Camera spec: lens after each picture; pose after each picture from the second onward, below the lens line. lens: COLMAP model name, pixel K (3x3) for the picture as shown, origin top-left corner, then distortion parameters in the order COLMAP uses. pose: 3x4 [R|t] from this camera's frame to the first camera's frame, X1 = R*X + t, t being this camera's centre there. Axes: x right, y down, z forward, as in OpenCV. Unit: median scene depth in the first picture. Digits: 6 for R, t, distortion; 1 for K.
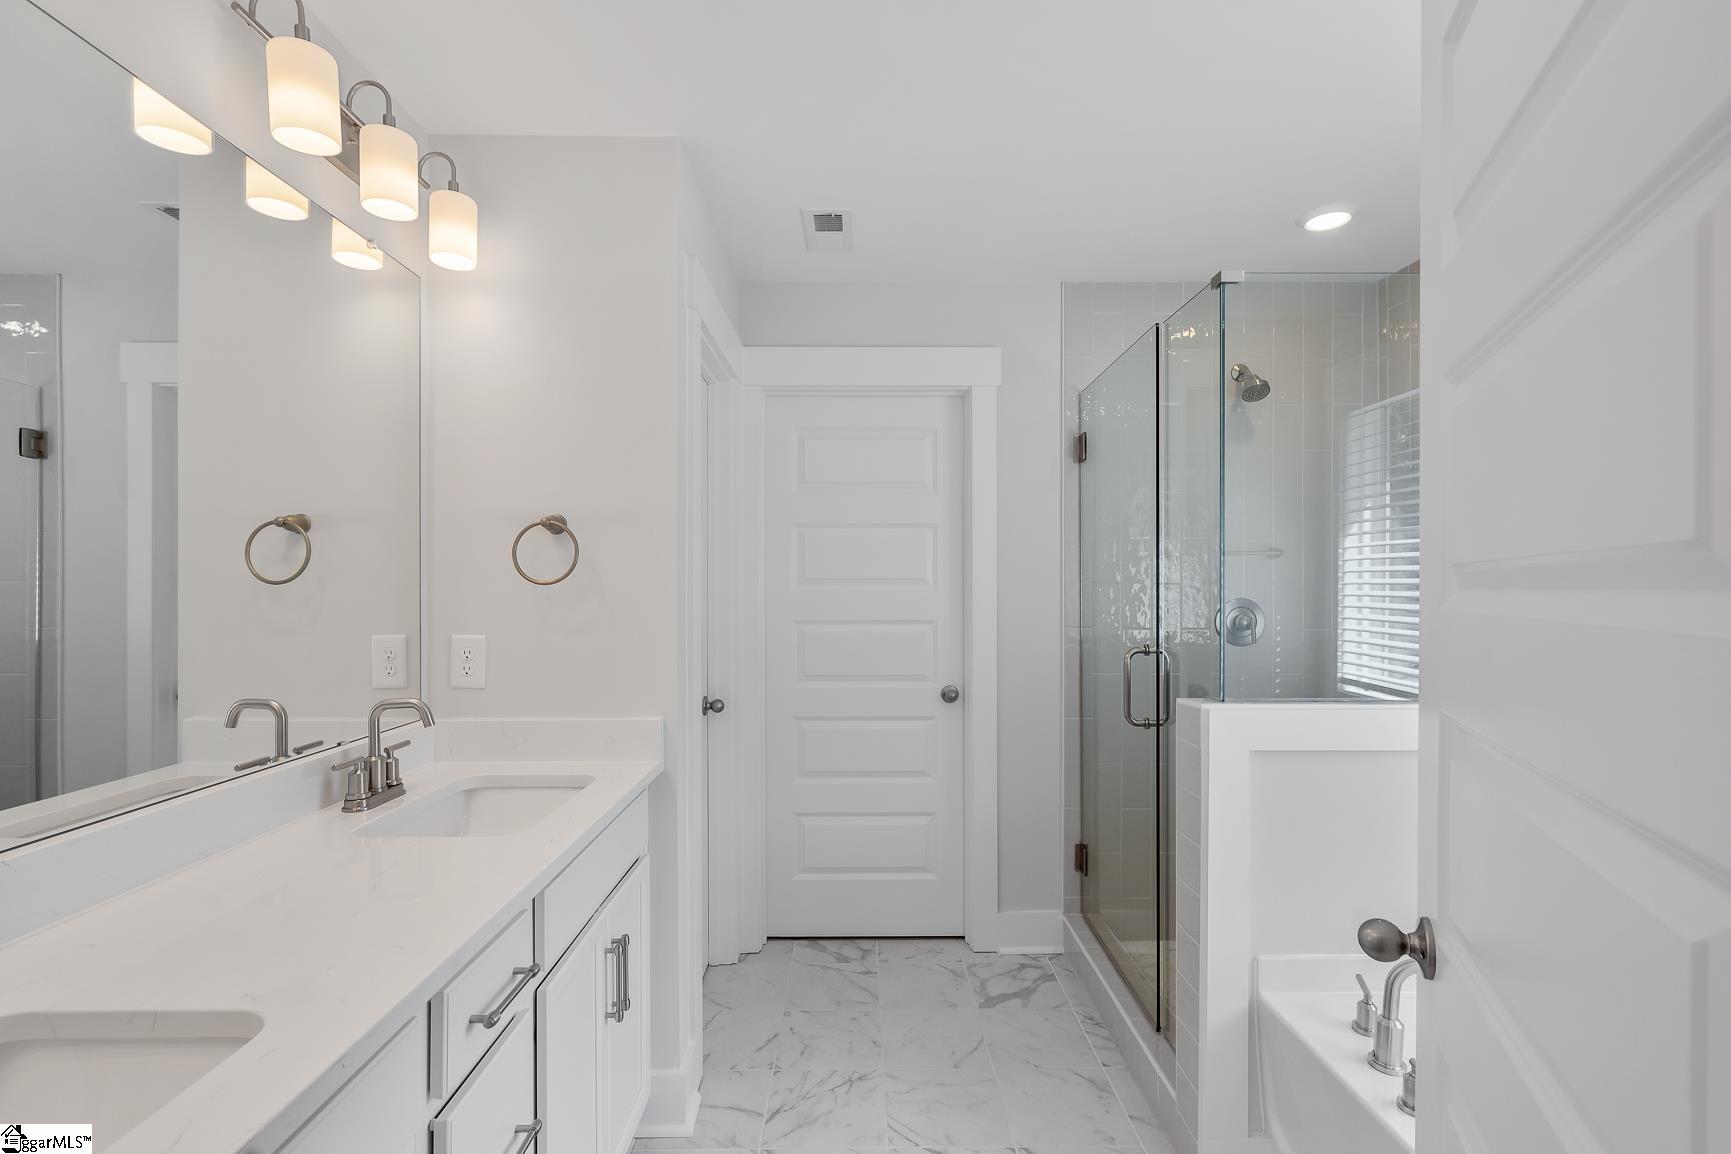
lens RADIAL K [[786.2, 0, 867.7], [0, 786.2, 584.0], [0, 0, 1]] dist [-0.007146, 0.002548]
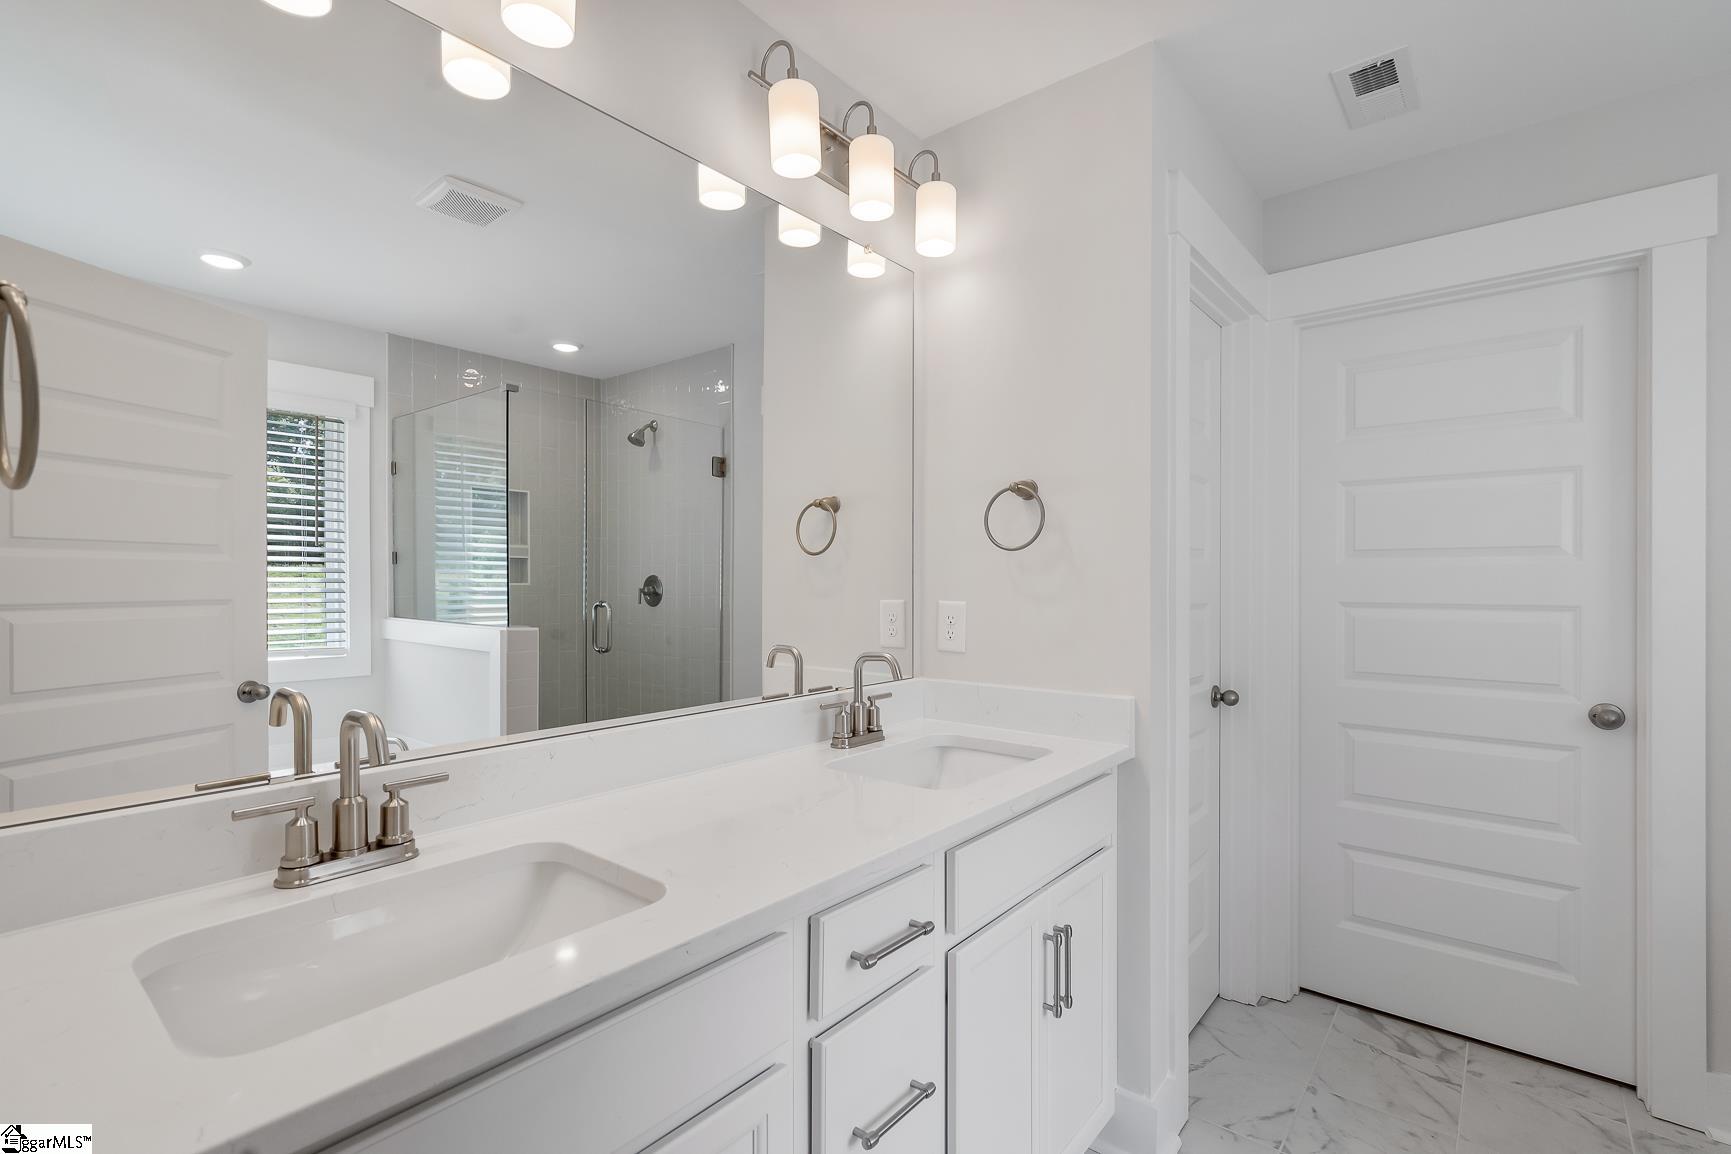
lens RADIAL K [[786.2, 0, 865.9], [0, 786.2, 580.7], [0, 0, 1]] dist [-0.007146, 0.002548]
pose [[0.762093, 0.000539, -0.647467, 0.084771], [-0.000413, 1.000000, 0.000346, 0.037221], [0.647467, 0.000004, 0.762093, 0.124398]]
